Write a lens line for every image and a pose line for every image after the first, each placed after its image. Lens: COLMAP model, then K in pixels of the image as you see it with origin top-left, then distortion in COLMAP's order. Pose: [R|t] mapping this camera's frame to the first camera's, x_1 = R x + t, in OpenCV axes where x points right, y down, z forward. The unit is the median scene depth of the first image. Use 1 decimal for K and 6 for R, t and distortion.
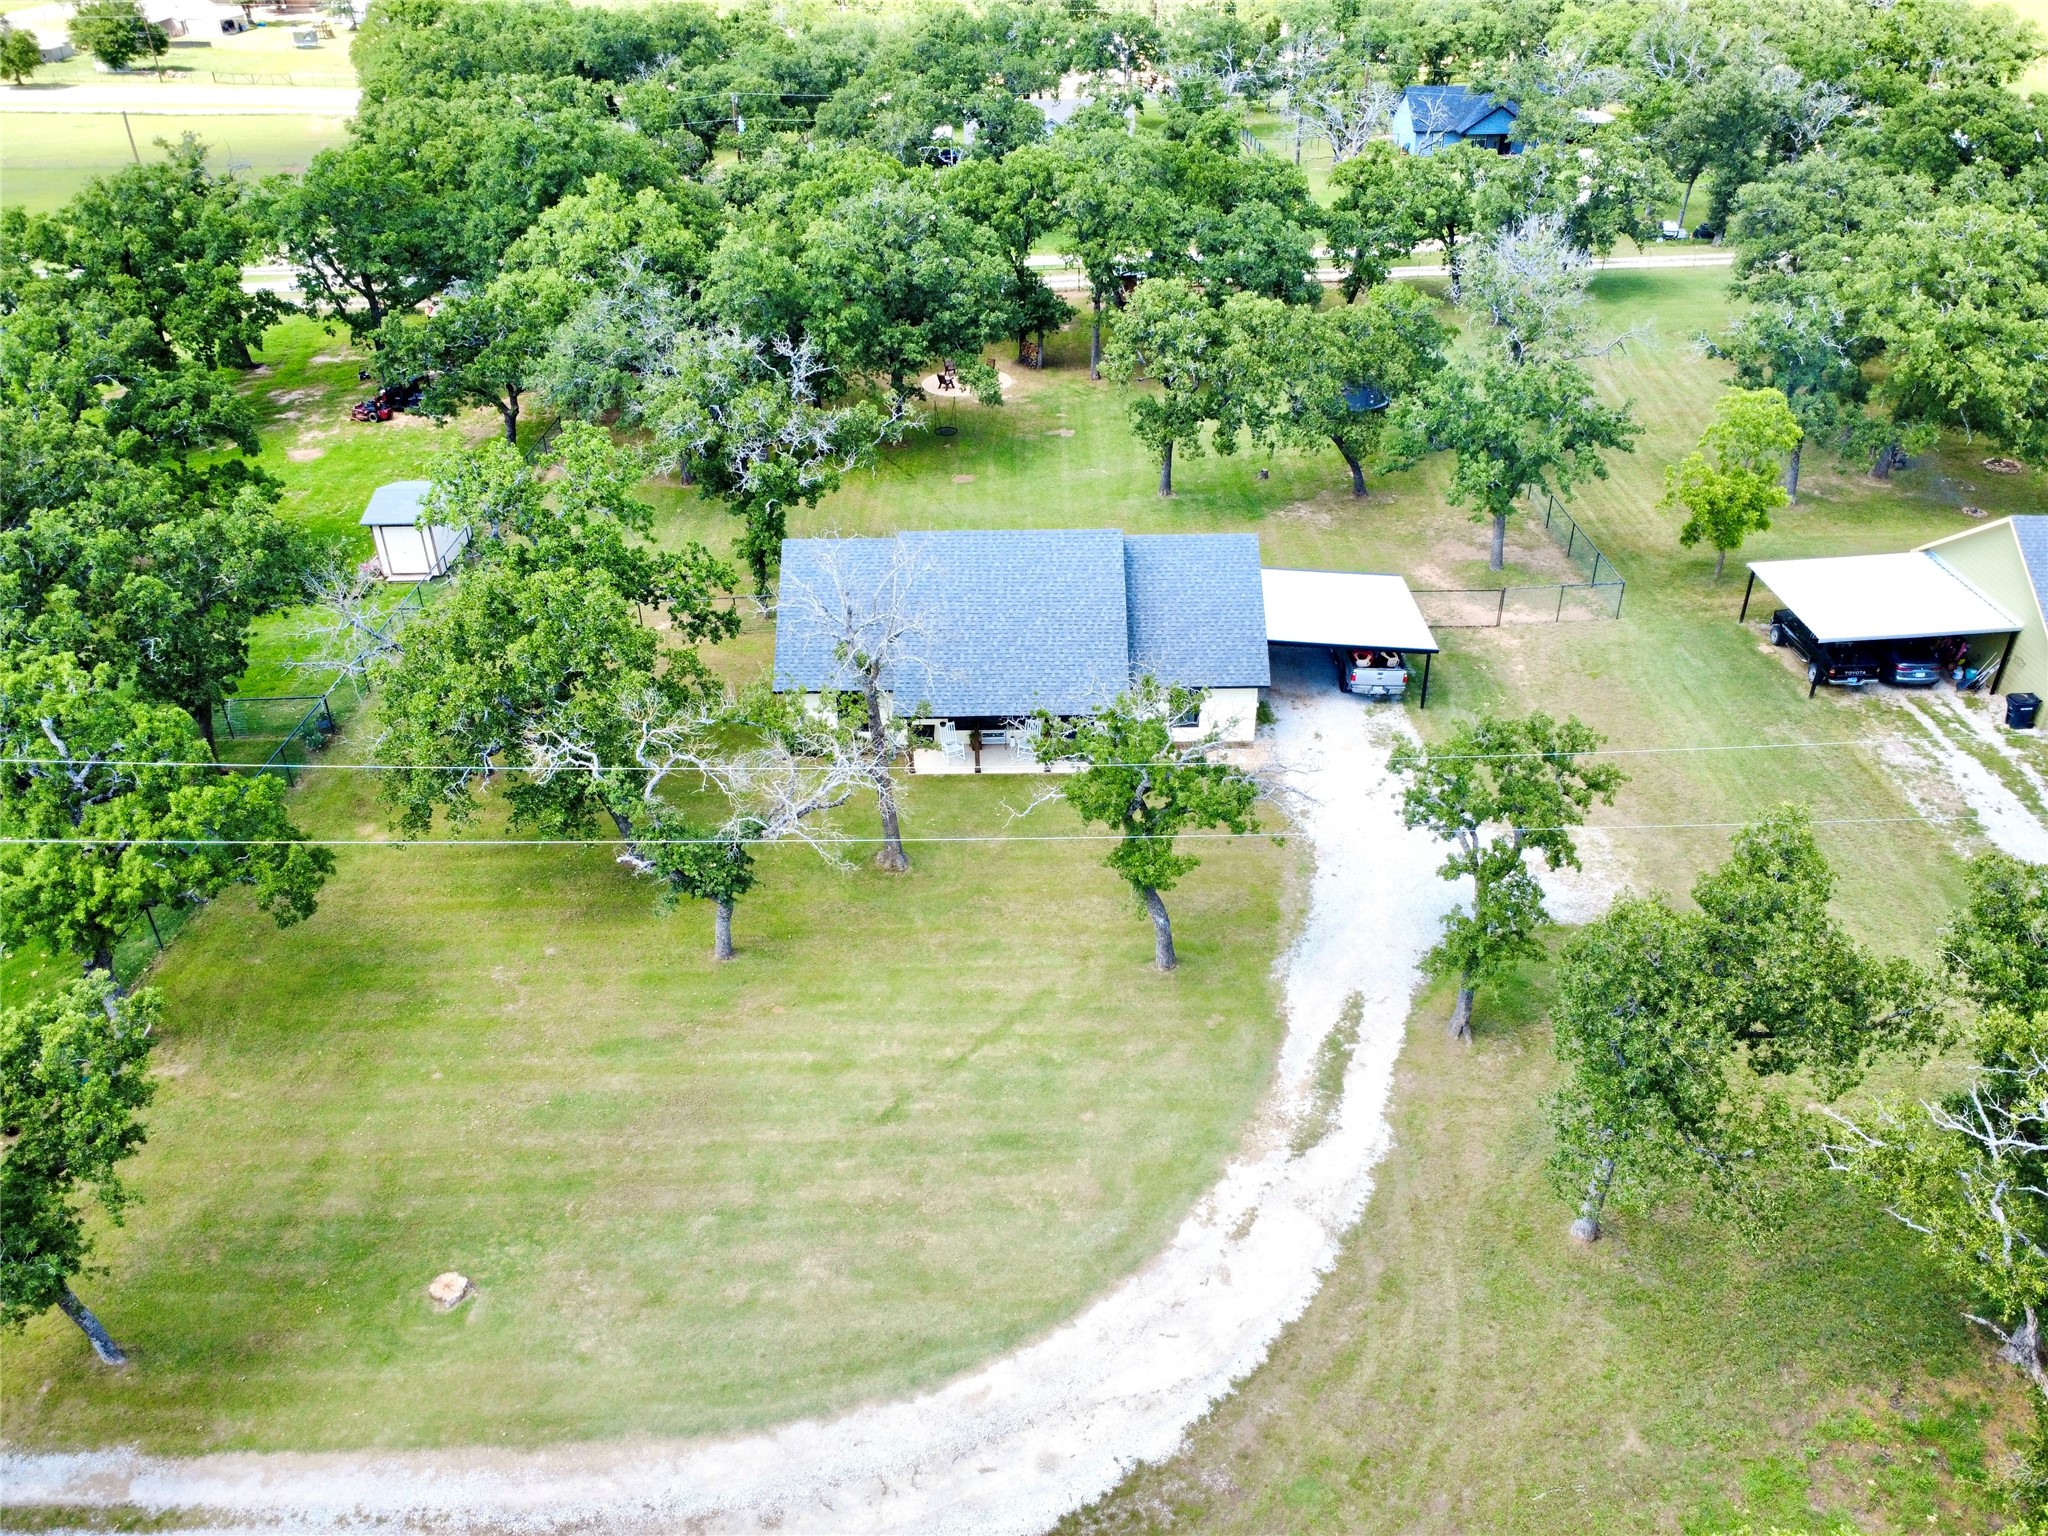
lens RADIAL K [[1534.9, 0, 1024.0], [0, 1534.9, 768.0], [0, 0, 1]] dist [0.005050, 0.001624]
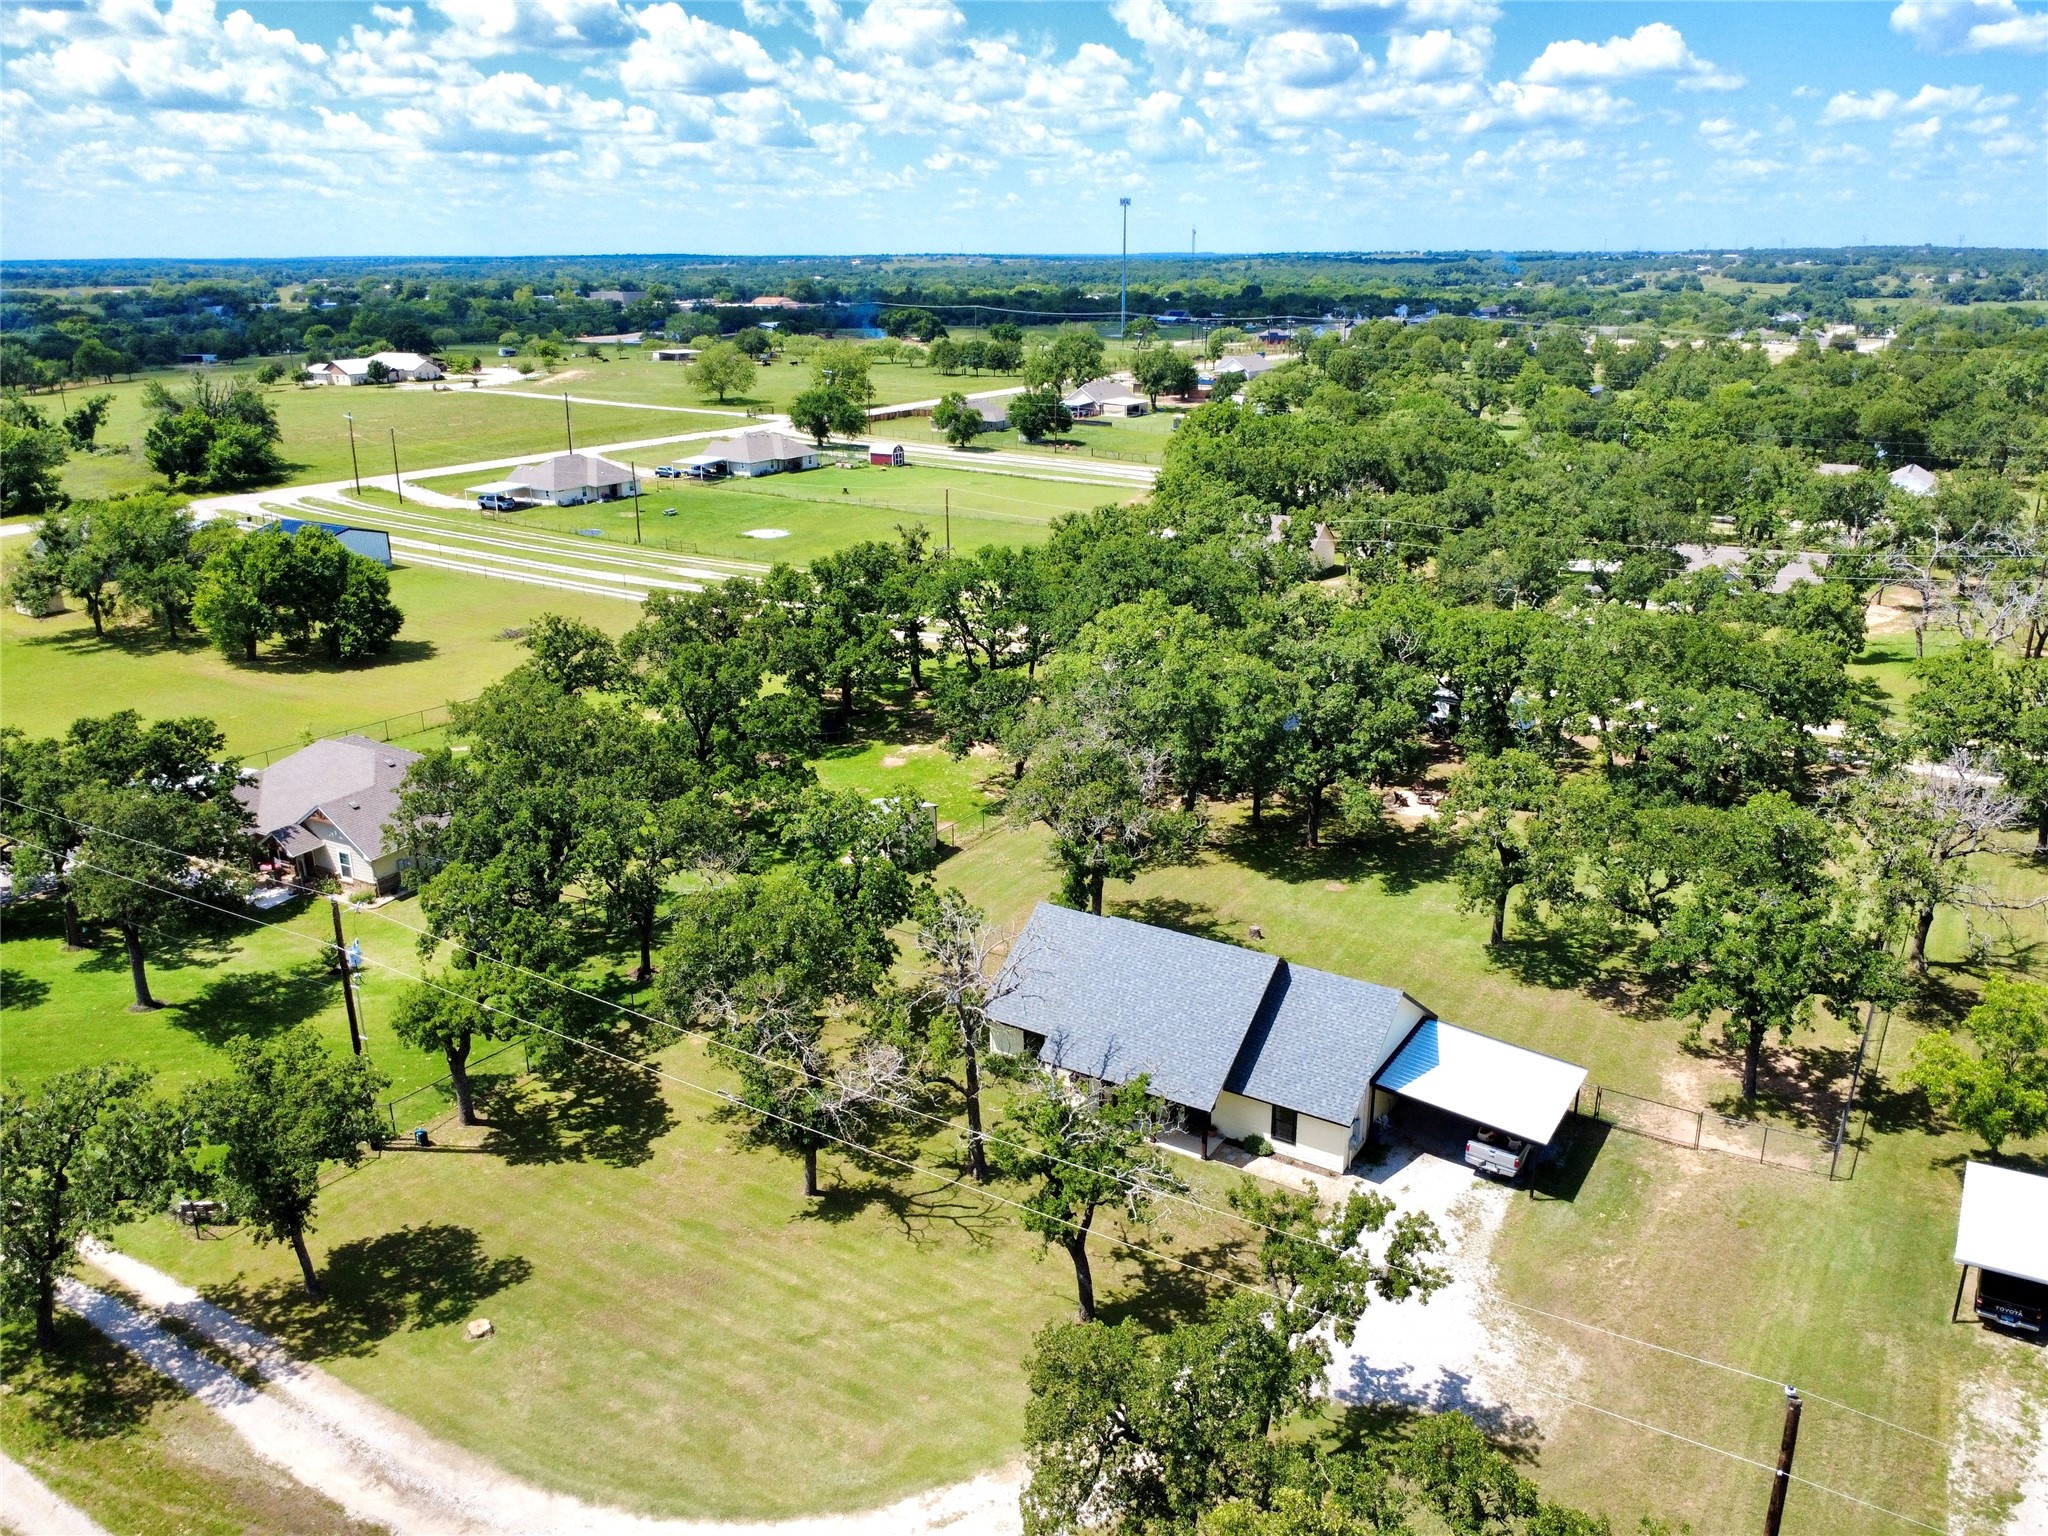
lens RADIAL K [[1542.5, 0, 1024.0], [0, 1542.5, 768.0], [0, 0, 1]] dist [0.006938, -0.002655]
pose [[0.842843, 0.179811, -0.507231, 0.617795], [-0.284358, 0.949011, -0.136085, -0.104561], [0.456898, 0.258933, 0.850998, -0.149653]]
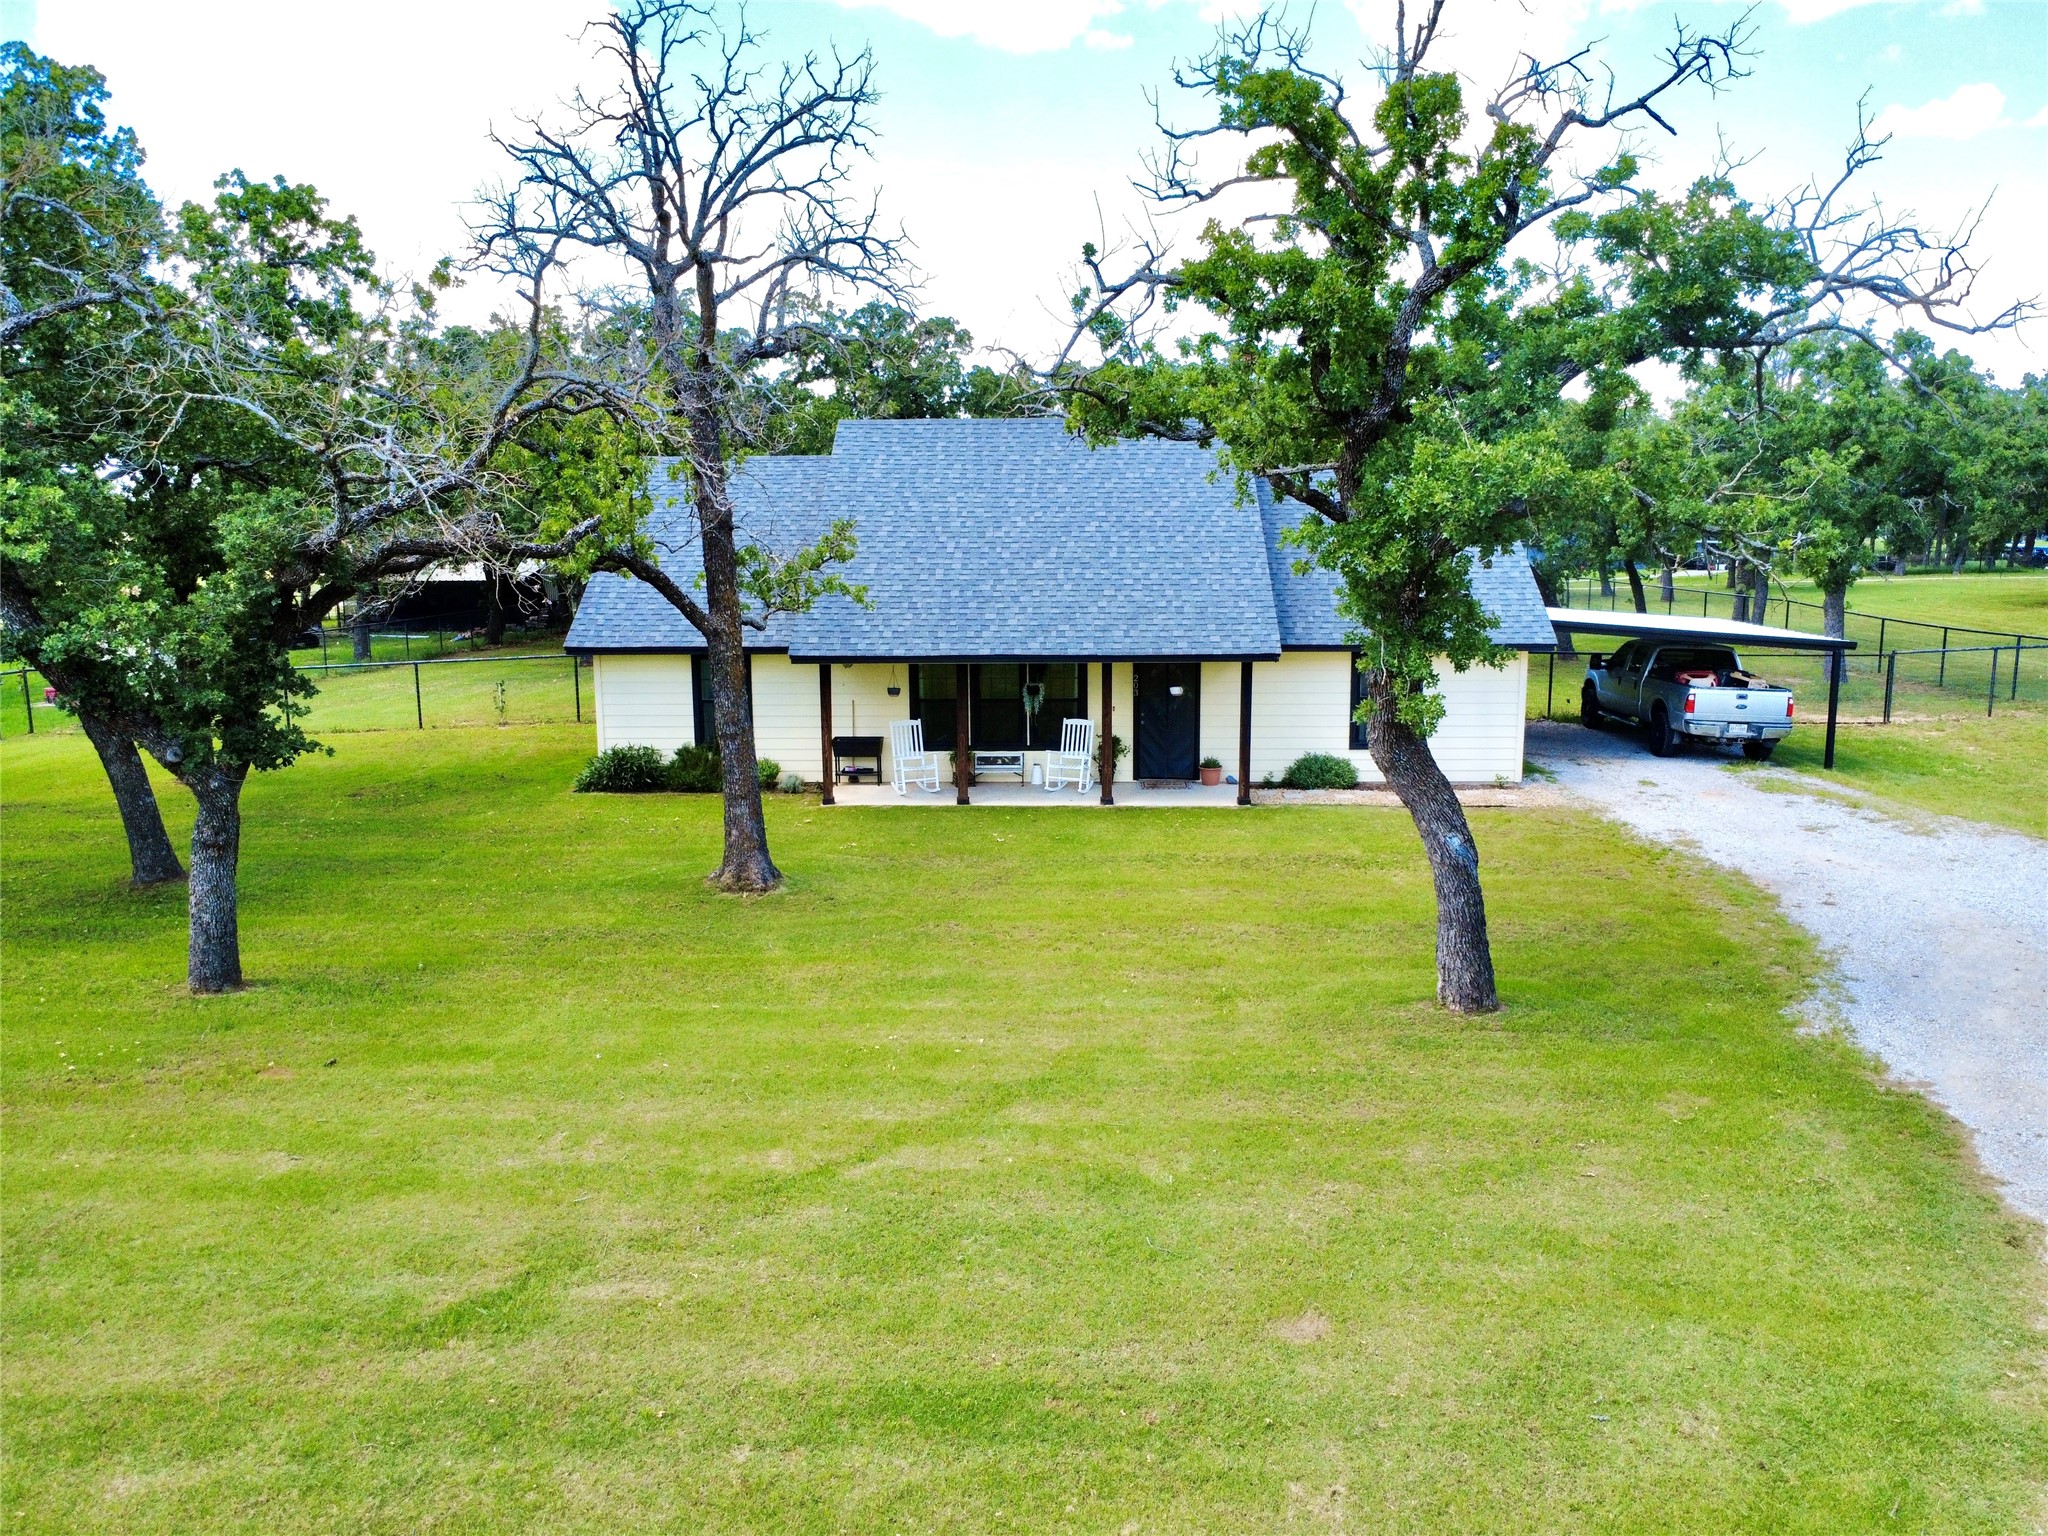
lens RADIAL K [[1534.9, 0, 1024.0], [0, 1534.9, 768.0], [0, 0, 1]] dist [0.005050, 0.001624]
pose [[0.999457, 0.012733, -0.030405, 0.004752], [-0.023080, 0.928866, -0.369696, 0.222544], [0.023535, 0.370197, 0.928655, 0.712462]]
